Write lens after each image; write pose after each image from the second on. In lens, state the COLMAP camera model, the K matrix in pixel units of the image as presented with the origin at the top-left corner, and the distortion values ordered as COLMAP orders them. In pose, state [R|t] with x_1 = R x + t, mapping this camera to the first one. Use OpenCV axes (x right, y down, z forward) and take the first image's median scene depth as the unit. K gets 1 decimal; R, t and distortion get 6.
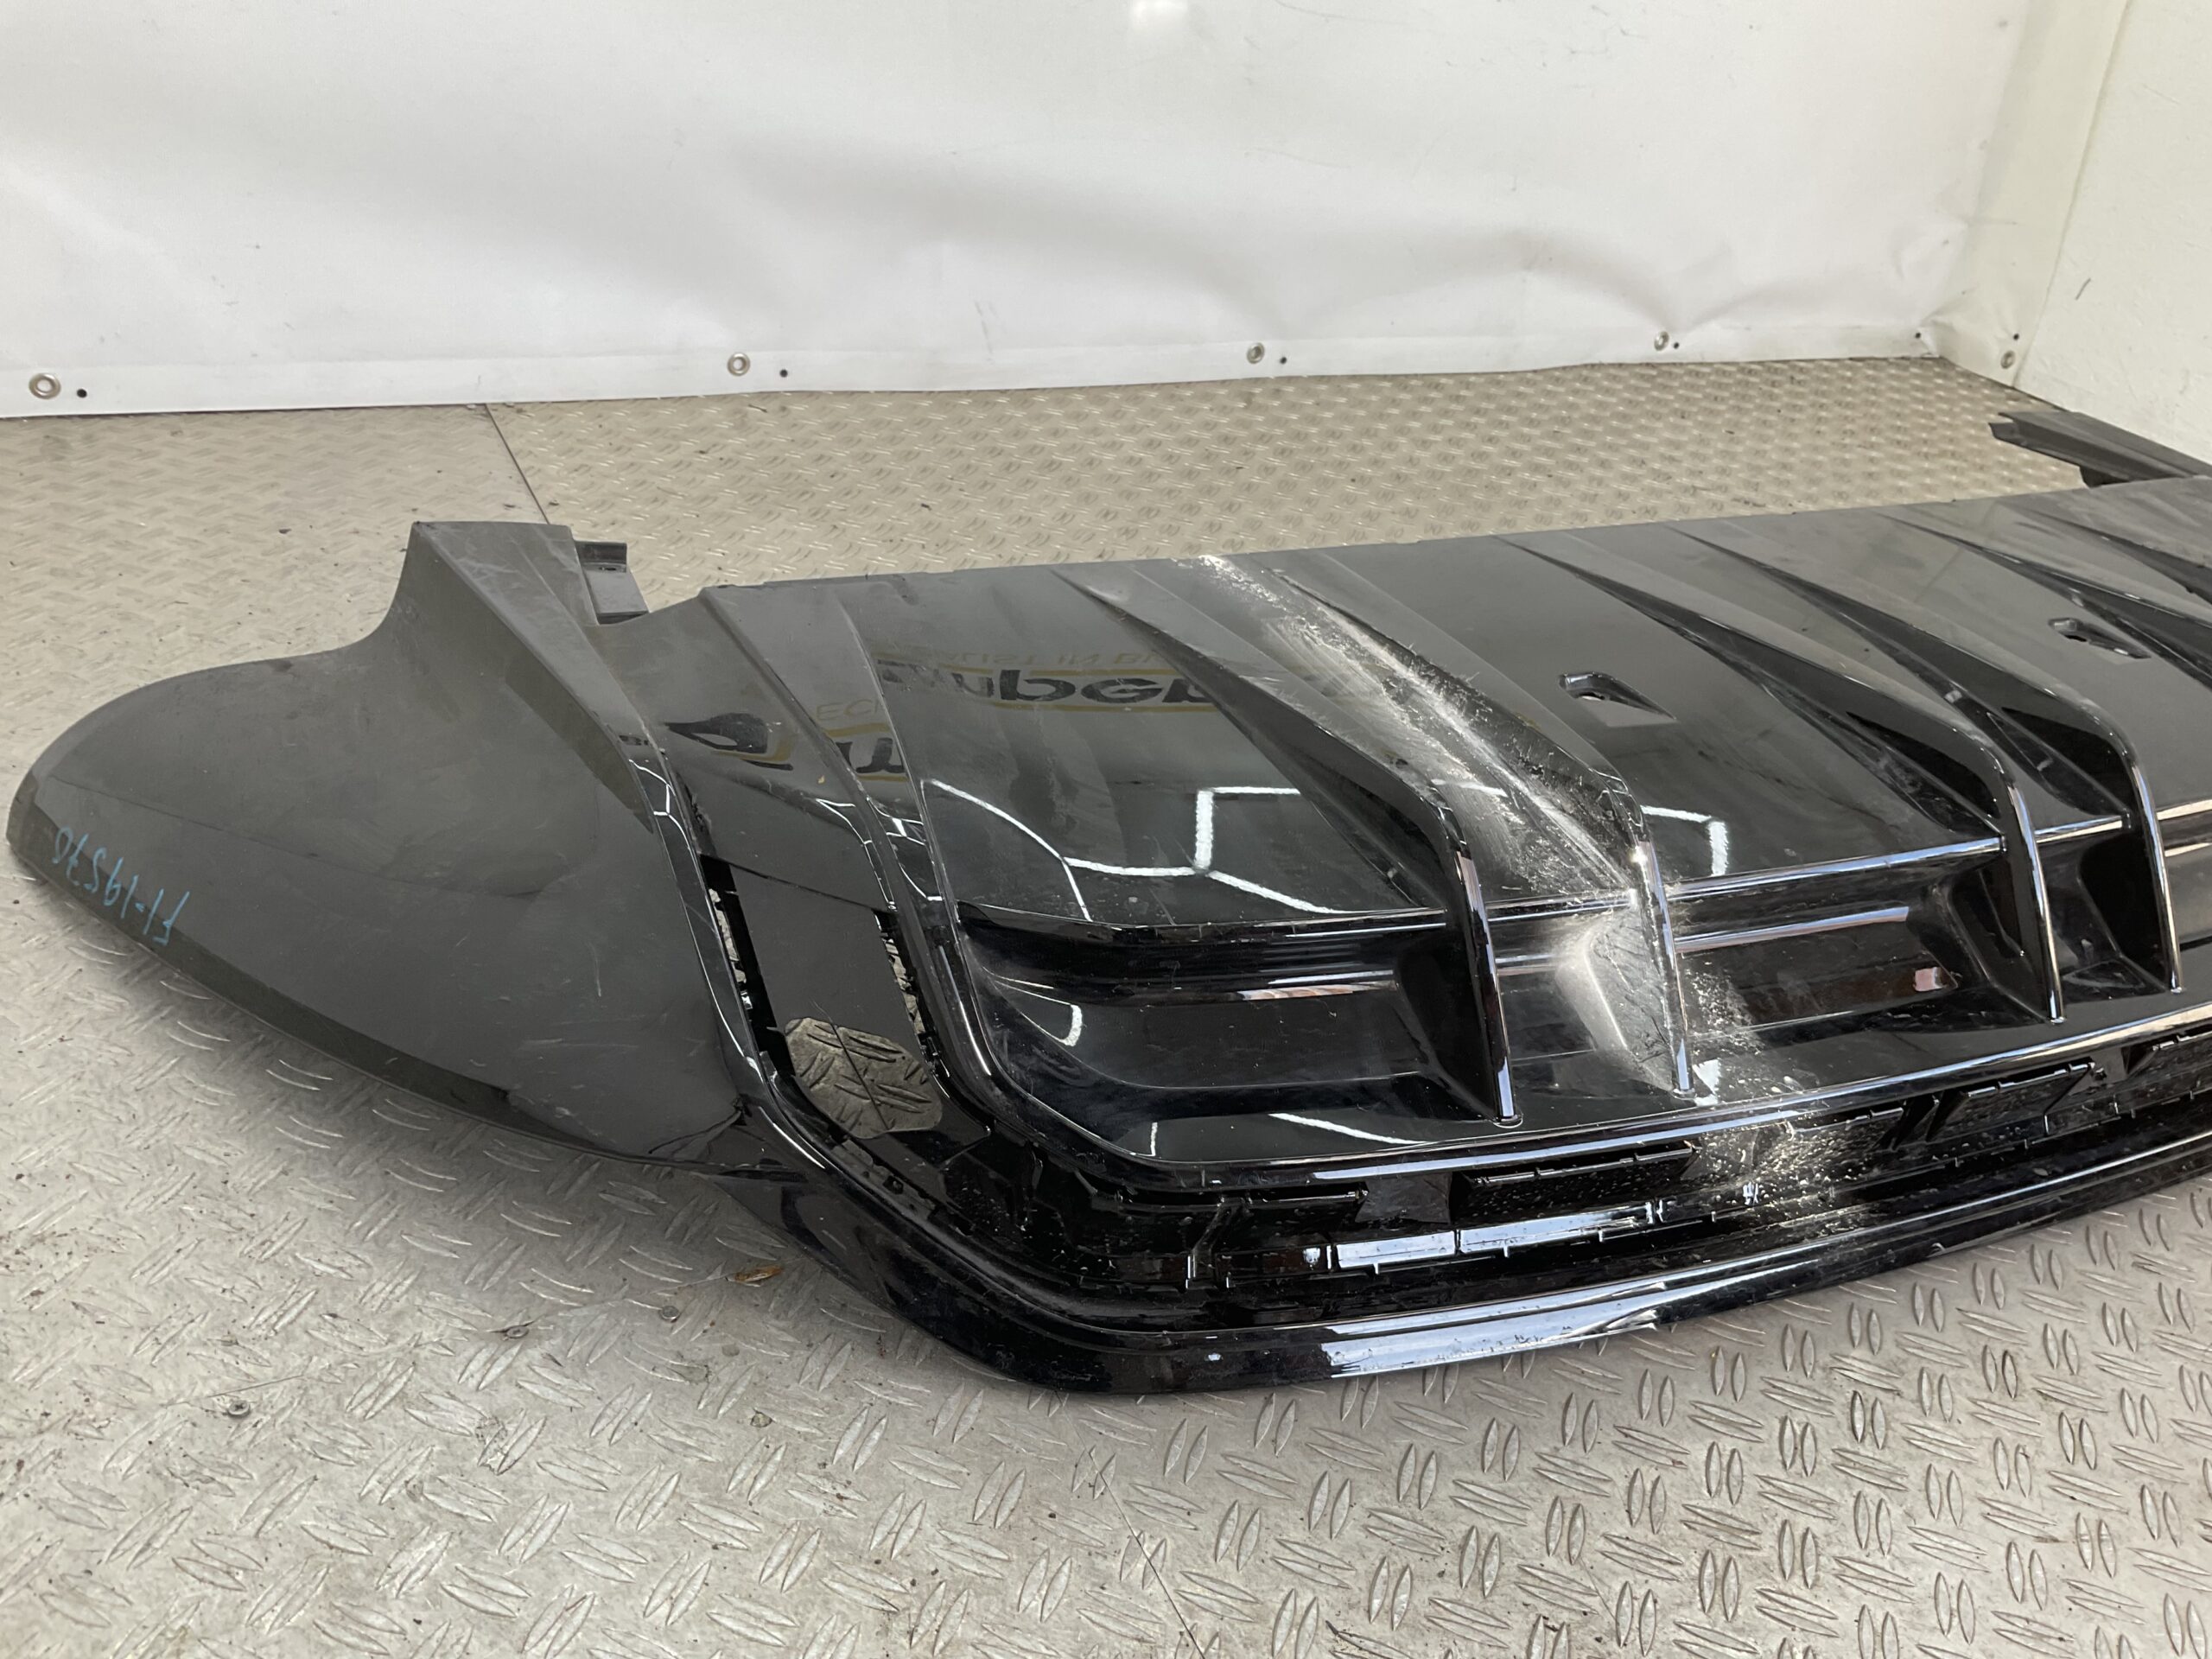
lens RADIAL K [[1817.5, 0, 1100.7], [0, 1817.5, 821.5], [0, 0, 1]] dist [0.110225, -0.205500]
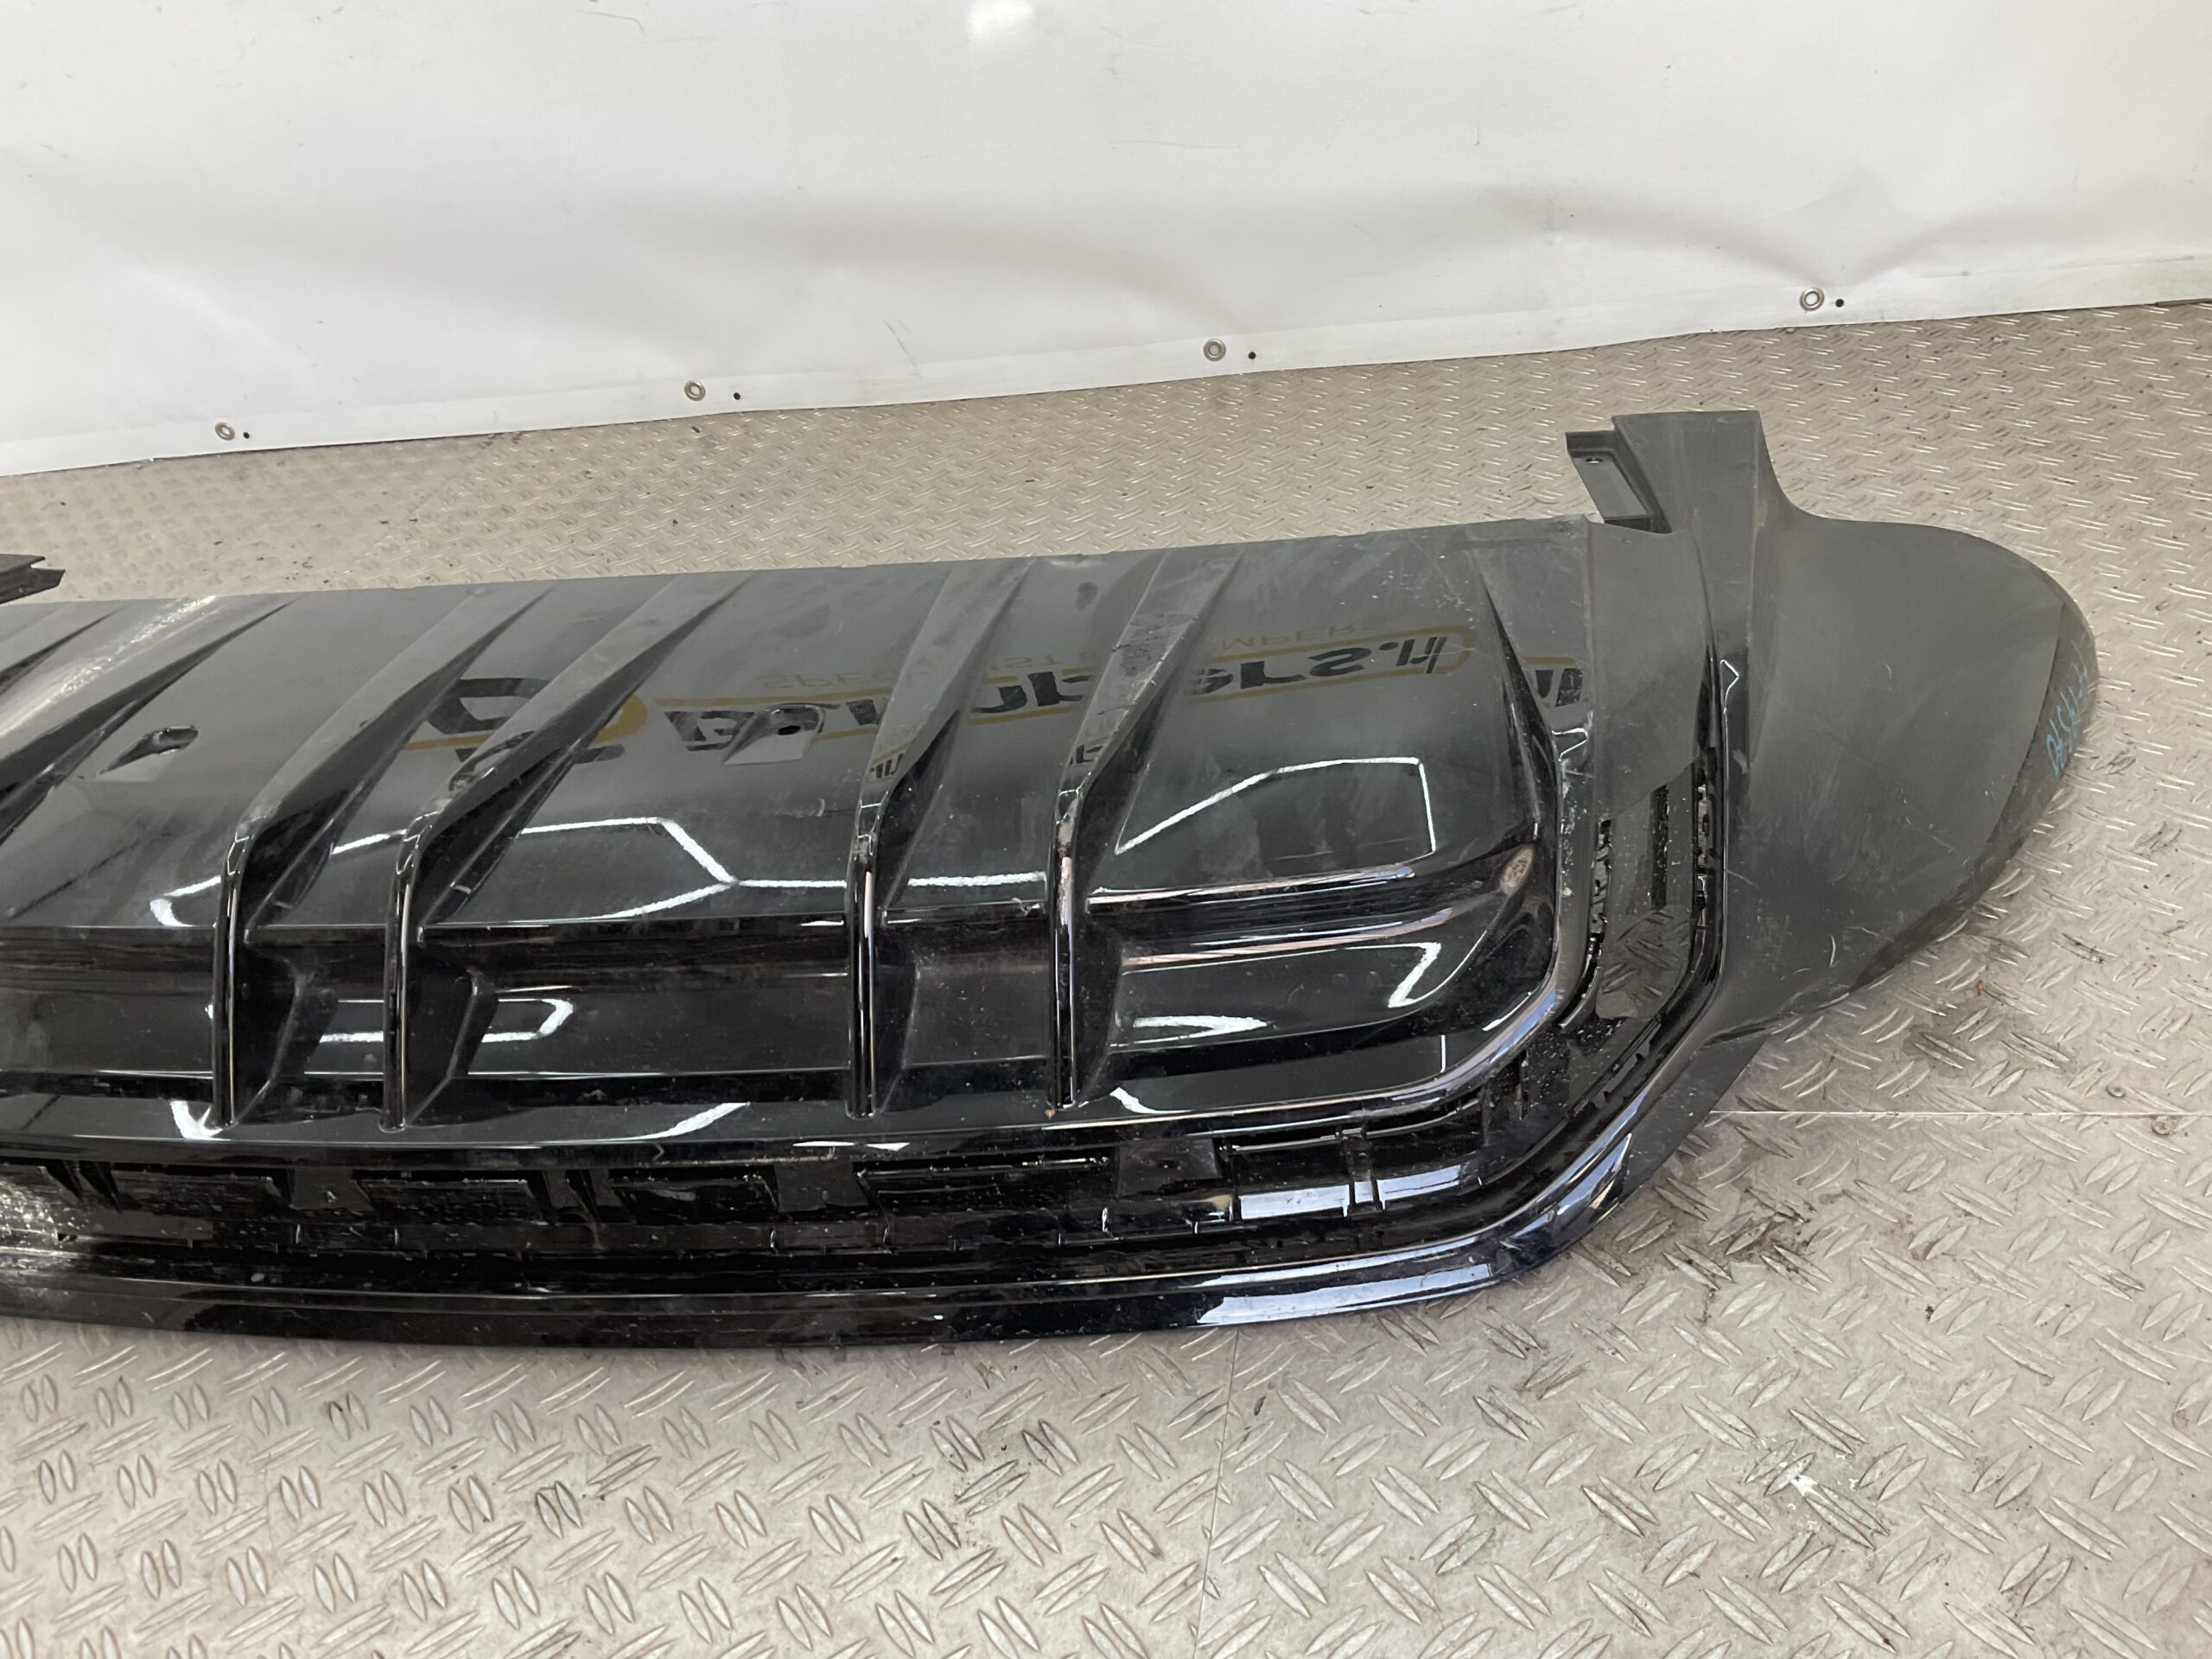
lens RADIAL K [[1817.5, 0, 1100.7], [0, 1817.5, 821.5], [0, 0, 1]] dist [0.110225, -0.205500]
pose [[0.792413, 0.104691, -0.600934, 0.625572], [-0.094536, 0.994336, 0.048568, -0.053812], [0.602615, 0.018324, 0.797822, 0.213237]]
